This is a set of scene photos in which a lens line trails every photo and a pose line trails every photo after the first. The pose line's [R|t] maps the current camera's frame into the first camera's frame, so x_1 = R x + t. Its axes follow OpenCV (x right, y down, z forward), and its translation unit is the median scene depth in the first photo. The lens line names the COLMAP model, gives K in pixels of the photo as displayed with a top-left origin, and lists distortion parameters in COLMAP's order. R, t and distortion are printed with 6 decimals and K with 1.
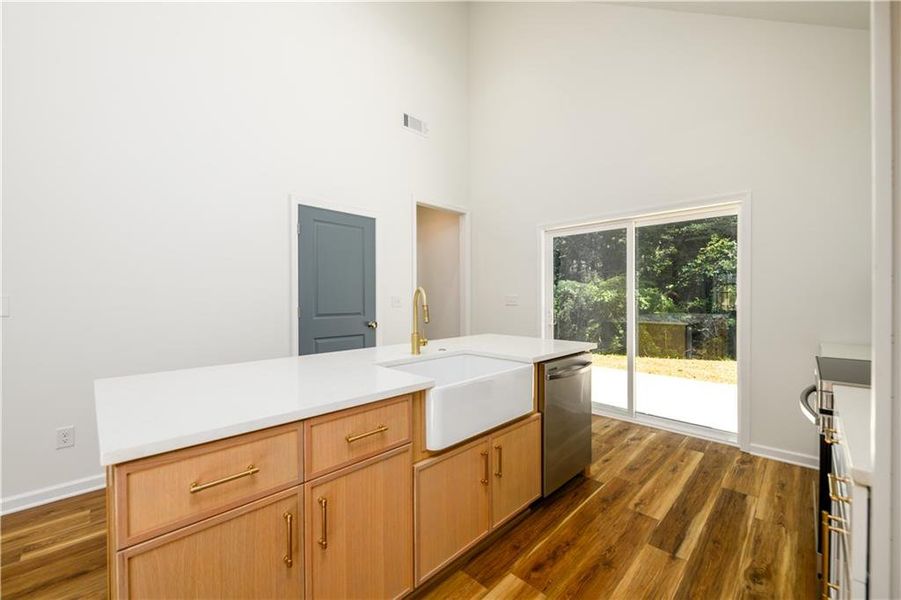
lens RADIAL K [[357.2, 0, 447.7], [0, 357.2, 299.3], [0, 0, 1]] dist [-0.001721, -0.000033]
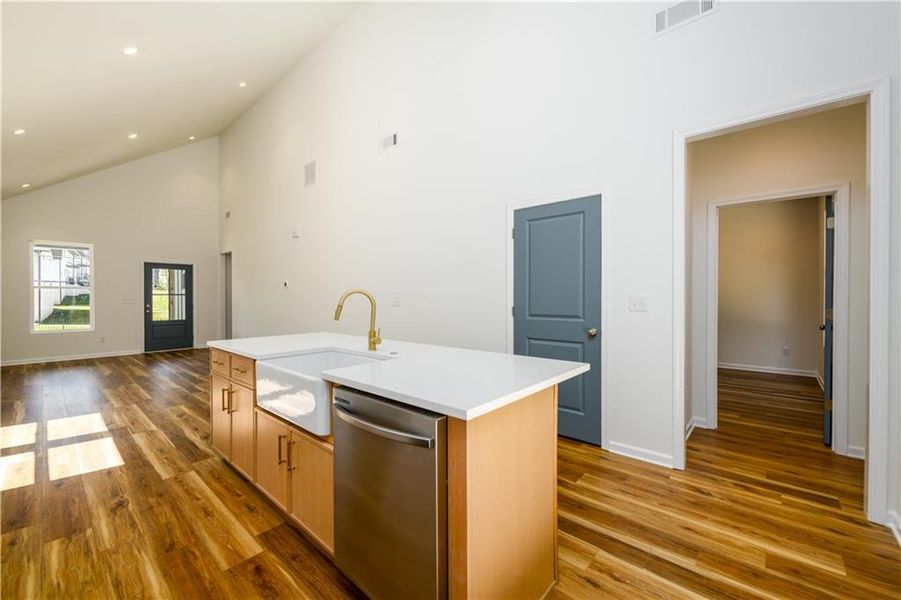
lens RADIAL K [[365.3, 0, 451.0], [0, 365.3, 299.1], [0, 0, 1]] dist [0.002910, -0.000327]
pose [[0.062862, 0.012472, -0.997944, 1.006813], [-0.007895, 0.999897, 0.011999, -0.017473], [0.997991, 0.007125, 0.062954, 1.138602]]
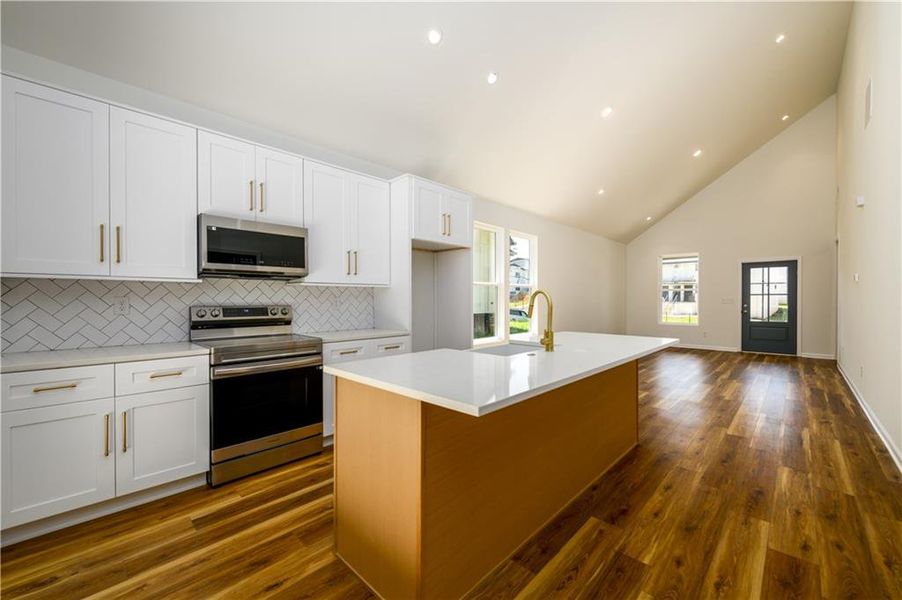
lens RADIAL K [[357.6, 0, 448.2], [0, 357.6, 299.3], [0, 0, 1]] dist [-0.001721, -0.000033]
pose [[-0.999788, 0.006144, -0.019631, 0.213559], [0.005867, 0.999883, 0.014161, -0.017007], [0.019716, 0.014043, -0.999707, 1.927220]]
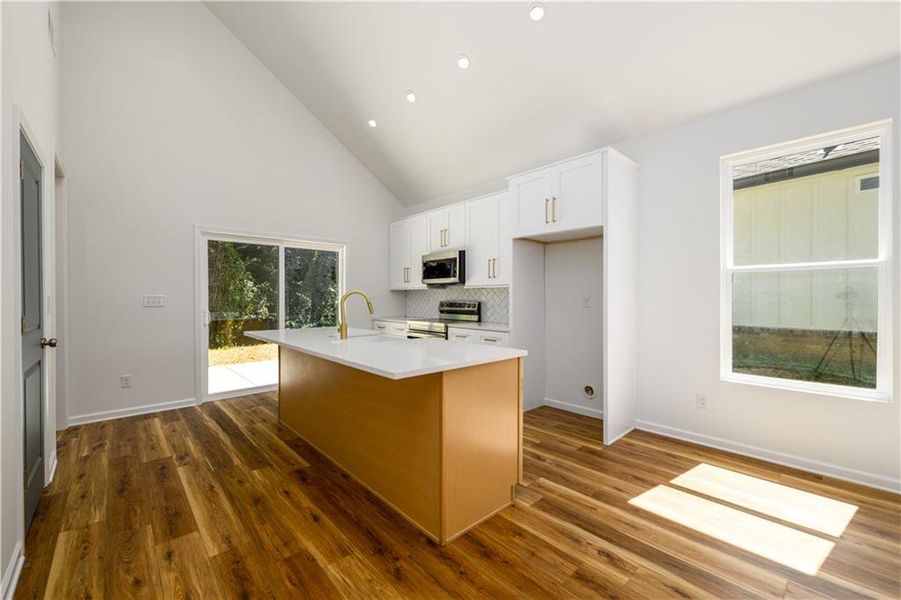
lens RADIAL K [[365.3, 0, 451.0], [0, 365.3, 299.1], [0, 0, 1]] dist [0.002910, -0.000327]
pose [[0.033166, 0.002848, 0.999446, -1.318371], [0.012398, 0.999918, -0.003260, 0.012229], [-0.999373, 0.012499, 0.033128, 0.557226]]
